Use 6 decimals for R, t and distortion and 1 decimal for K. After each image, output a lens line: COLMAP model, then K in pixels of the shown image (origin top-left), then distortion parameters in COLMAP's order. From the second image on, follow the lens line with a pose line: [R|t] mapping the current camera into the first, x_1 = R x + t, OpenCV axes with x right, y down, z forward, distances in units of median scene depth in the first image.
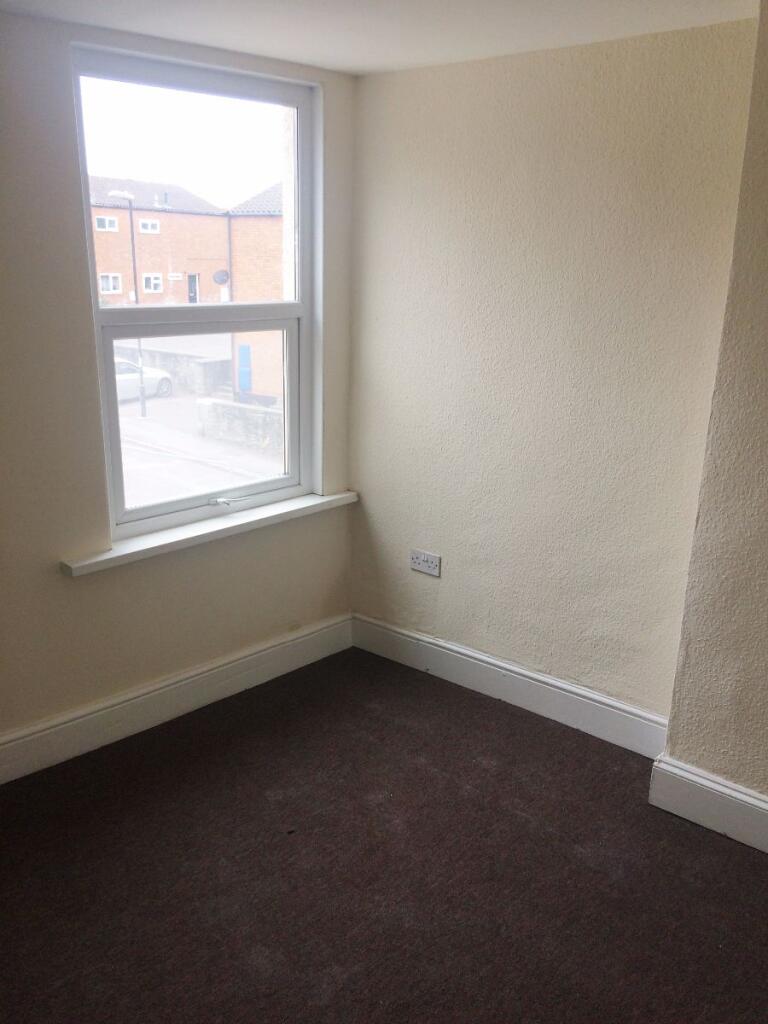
lens RADIAL K [[855.8, 0, 383.2], [0, 855.8, 512.1], [0, 0, 1]] dist [0.074810, -0.111355]
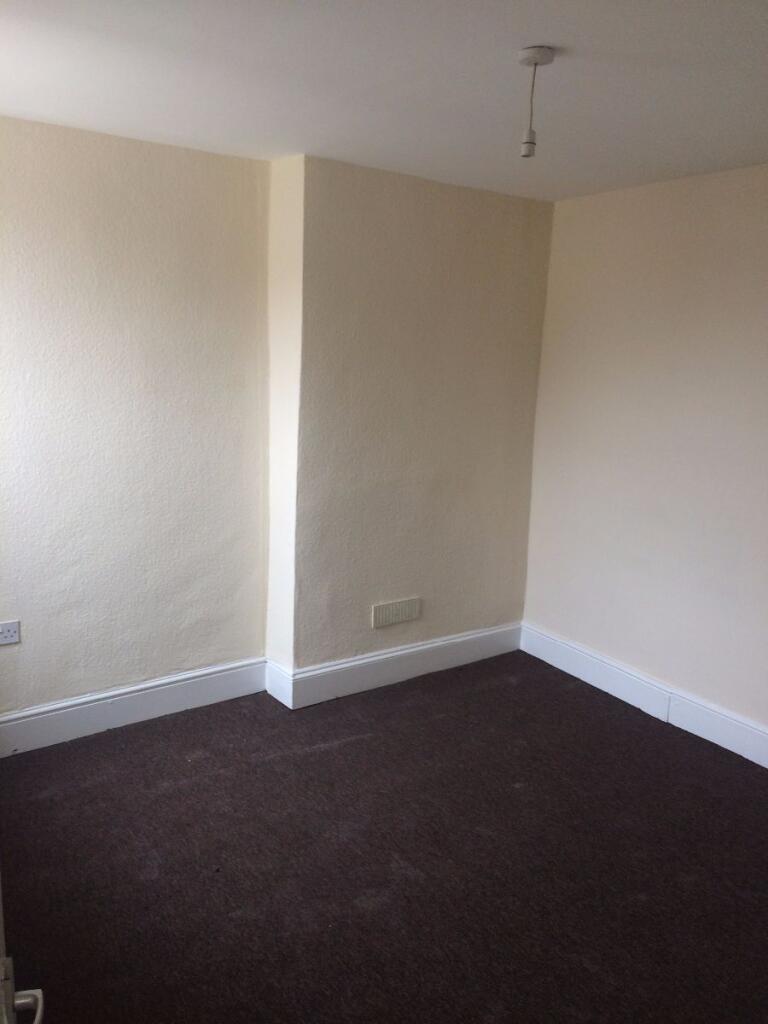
lens RADIAL K [[855.8, 0, 384.1], [0, 855.8, 515.7], [0, 0, 1]] dist [0.074810, -0.111355]
pose [[0.207050, -0.189683, 0.959766, -0.828779], [0.244444, 0.959939, 0.136983, -0.100991], [-0.947300, 0.206247, 0.245122, 0.418158]]
